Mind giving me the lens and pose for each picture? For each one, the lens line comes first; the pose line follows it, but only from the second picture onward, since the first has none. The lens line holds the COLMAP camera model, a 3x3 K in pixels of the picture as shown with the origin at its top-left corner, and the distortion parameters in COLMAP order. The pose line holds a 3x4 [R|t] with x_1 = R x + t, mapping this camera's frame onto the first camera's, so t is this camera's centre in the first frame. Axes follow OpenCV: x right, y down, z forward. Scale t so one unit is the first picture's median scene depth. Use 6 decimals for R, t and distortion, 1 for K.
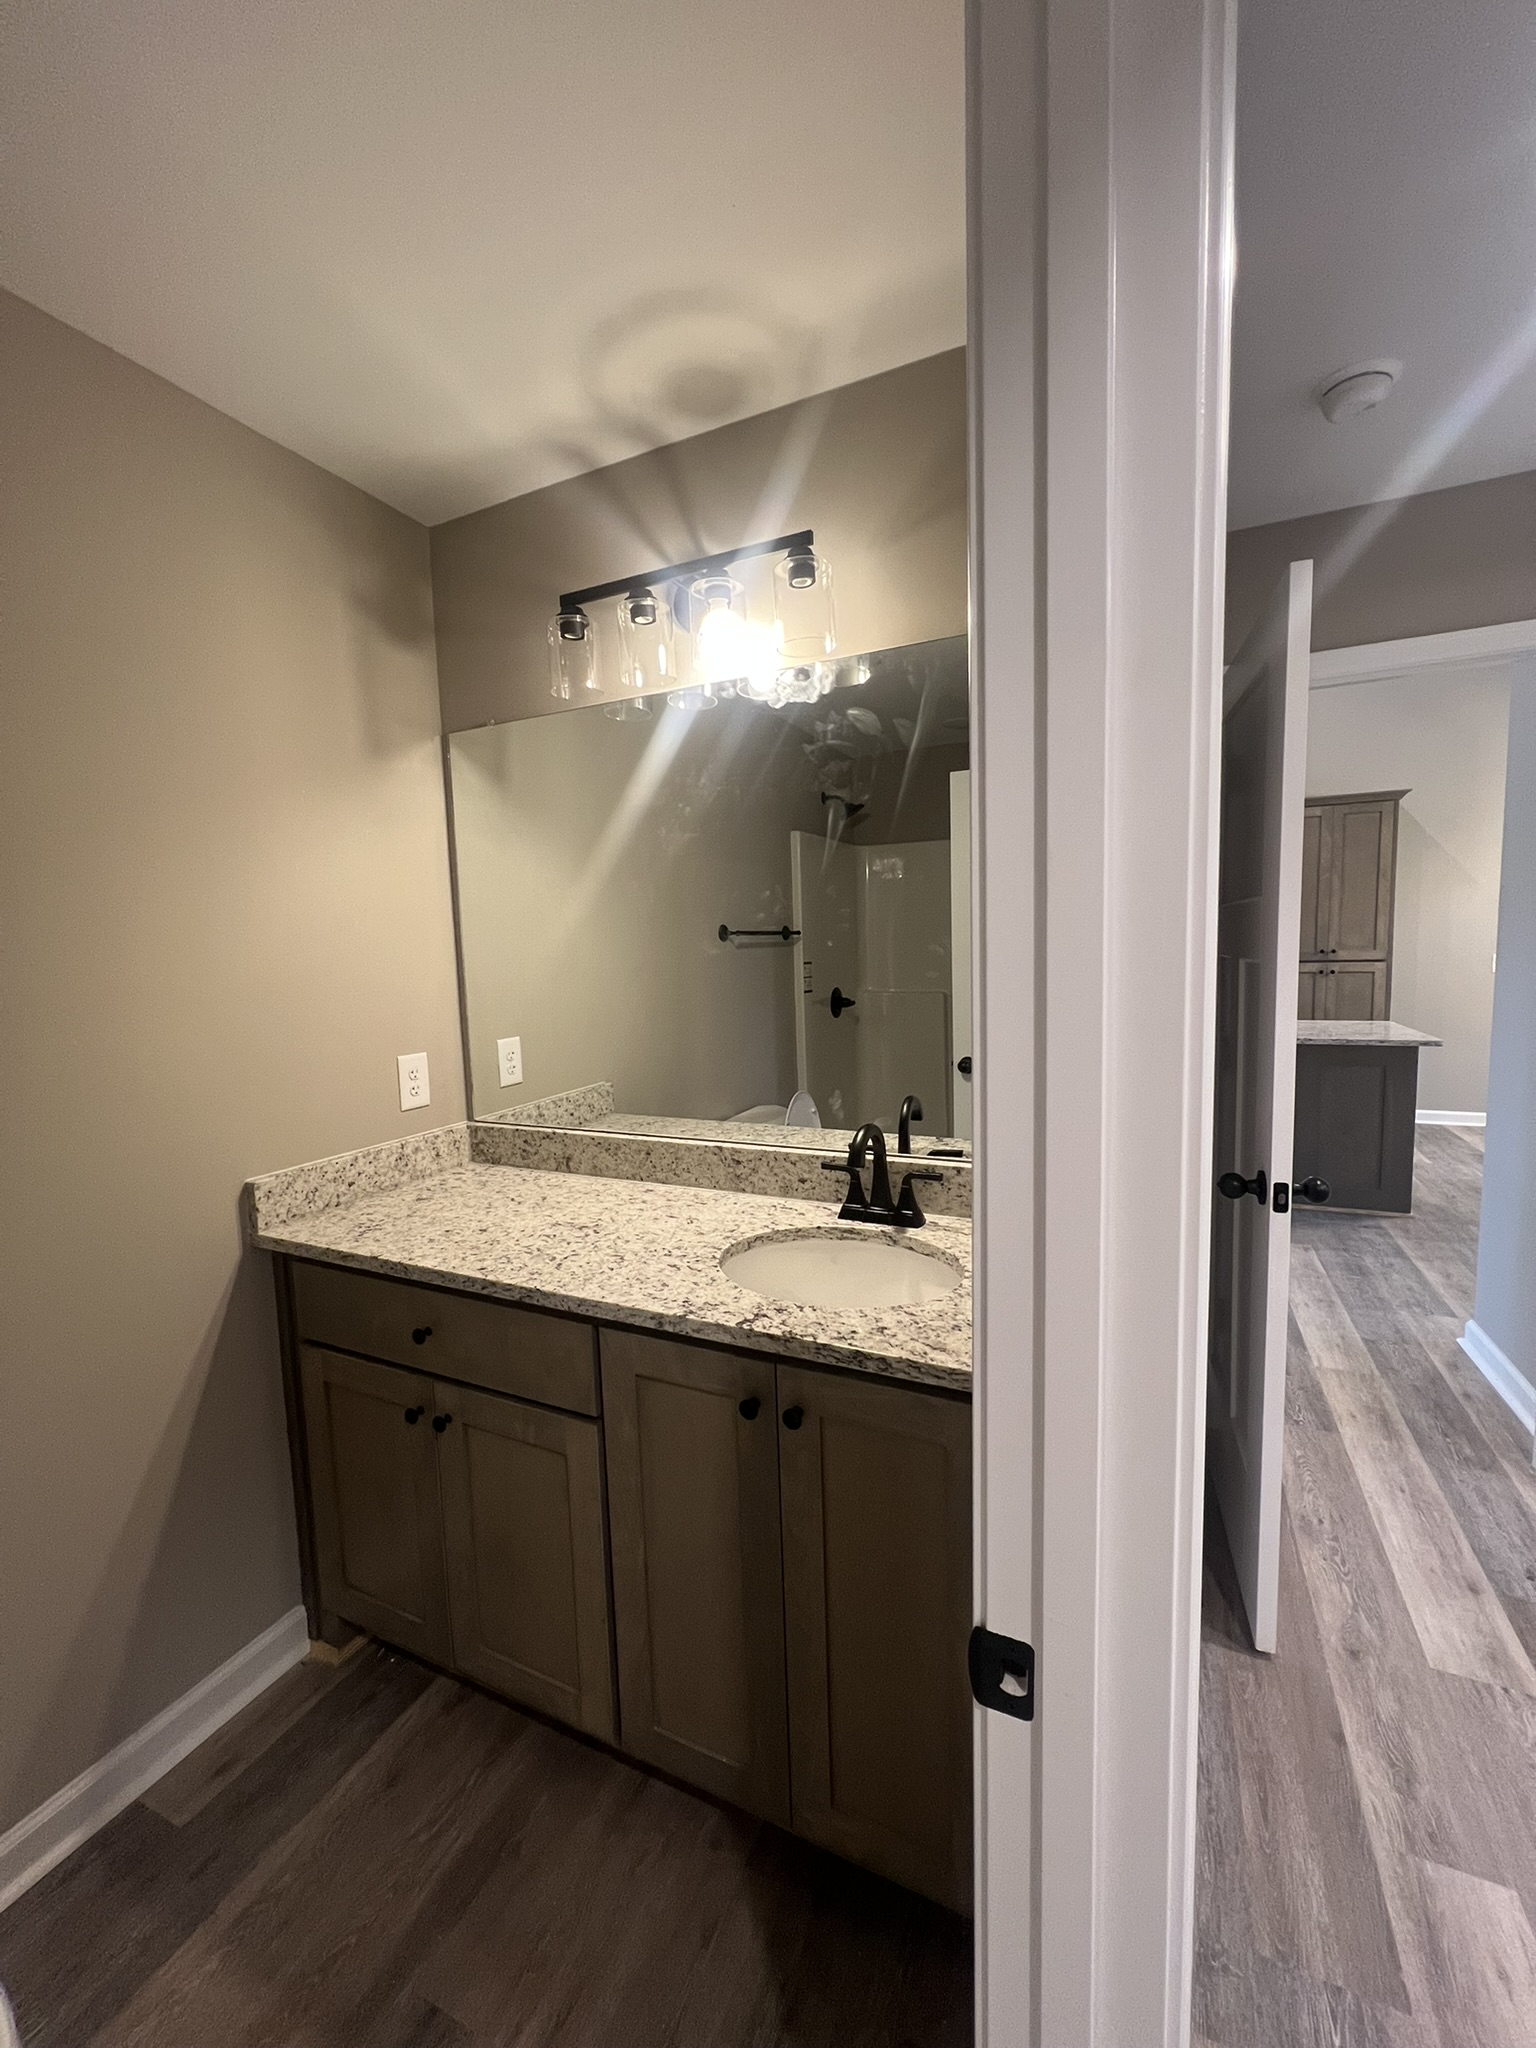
lens RADIAL K [[820.0, 0, 763.3], [0, 820.0, 1022.8], [0, 0, 1]] dist [-0.003106, 0.001088]
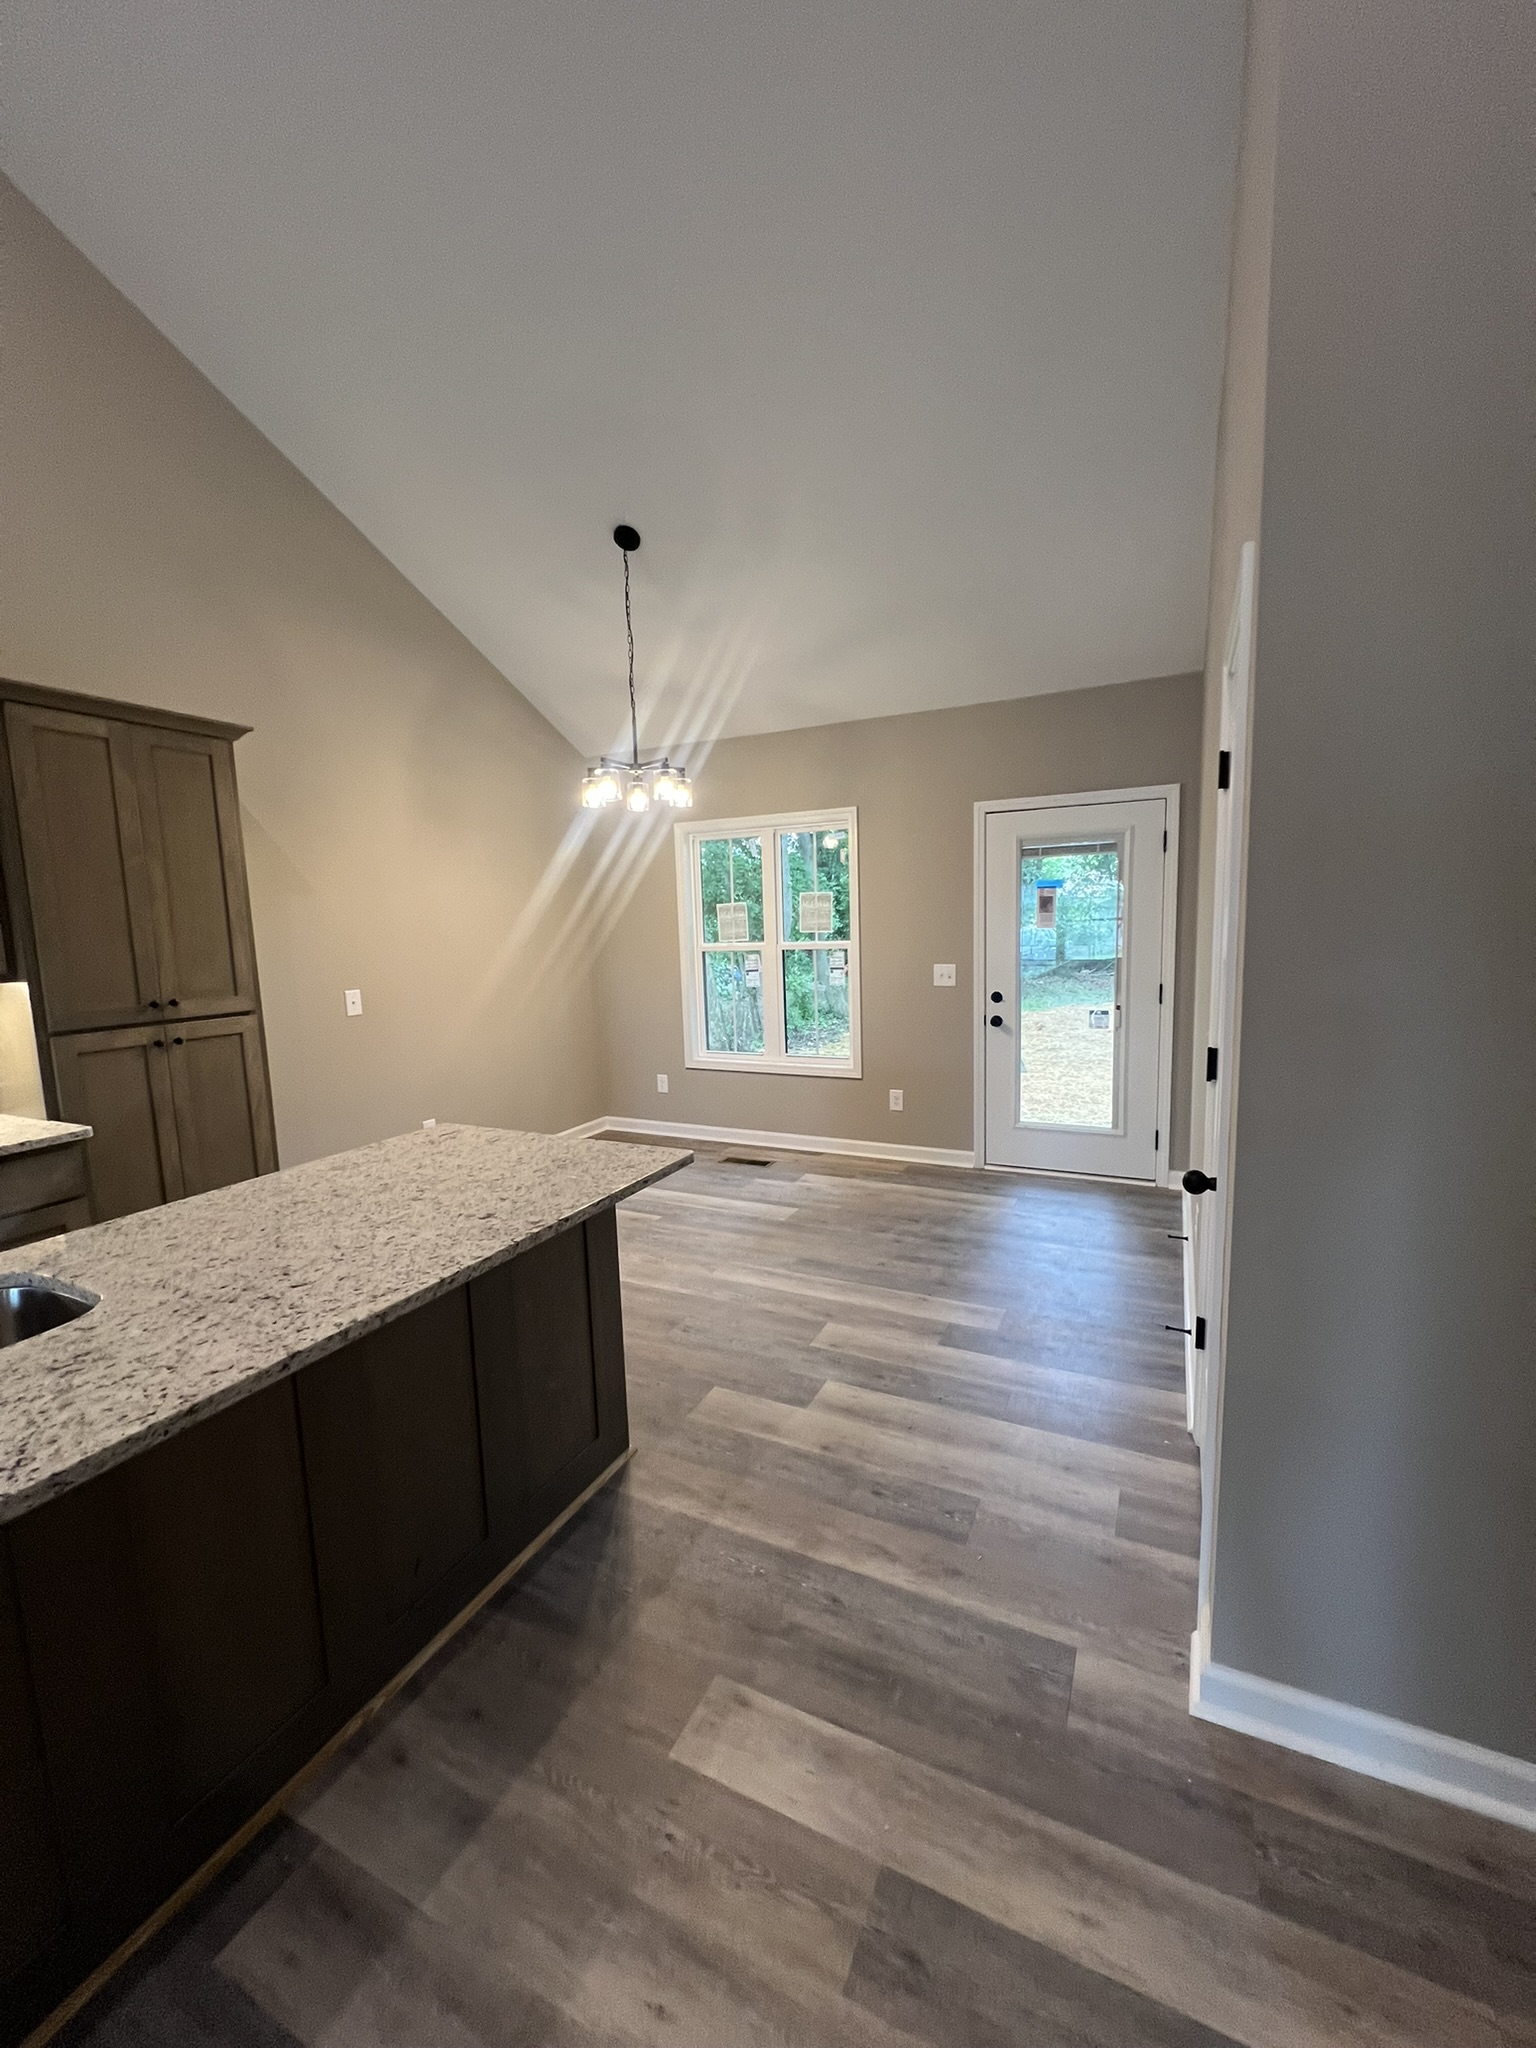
lens RADIAL K [[817.8, 0, 773.5], [0, 817.8, 1021.8], [0, 0, 1]] dist [0.000185, -0.000046]
pose [[0.024277, -0.095830, 0.995102, 0.178969], [0.130996, 0.987117, 0.091865, -0.075185], [-0.991086, 0.128124, 0.036518, 0.612622]]
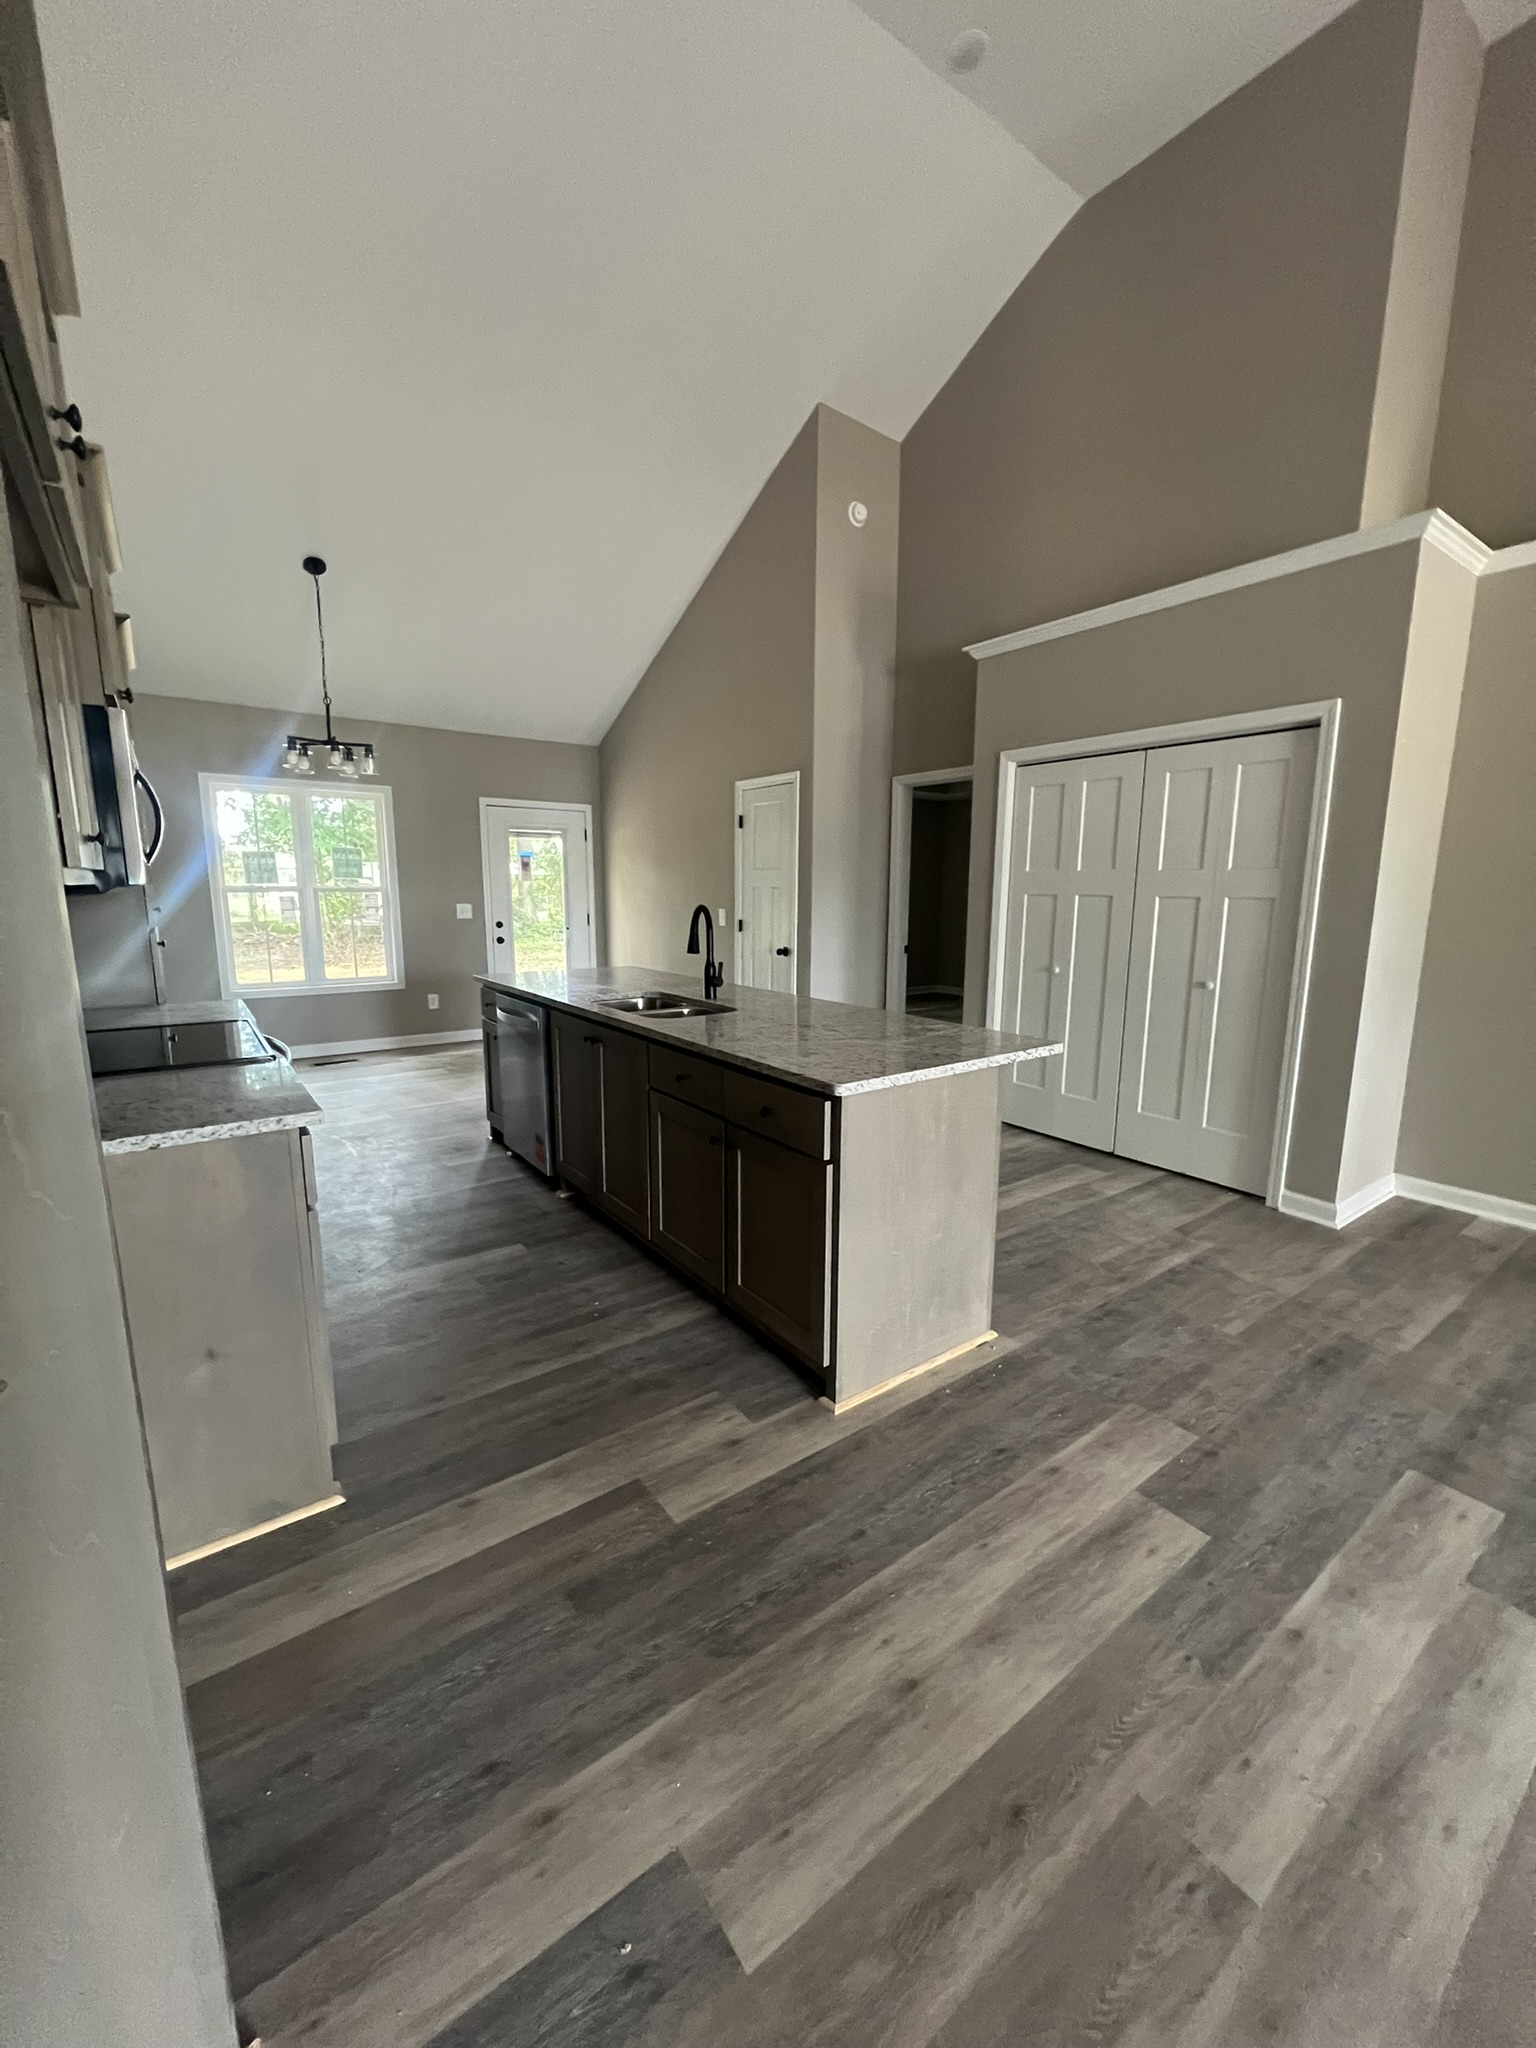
lens RADIAL K [[820.0, 0, 771.5], [0, 820.0, 1023.2], [0, 0, 1]] dist [-0.003106, 0.001088]
pose [[-0.876212, -0.056756, 0.478573, -0.001094], [0.066681, 0.969211, 0.237029, -0.123038], [-0.477291, 0.239599, -0.845450, 1.358161]]
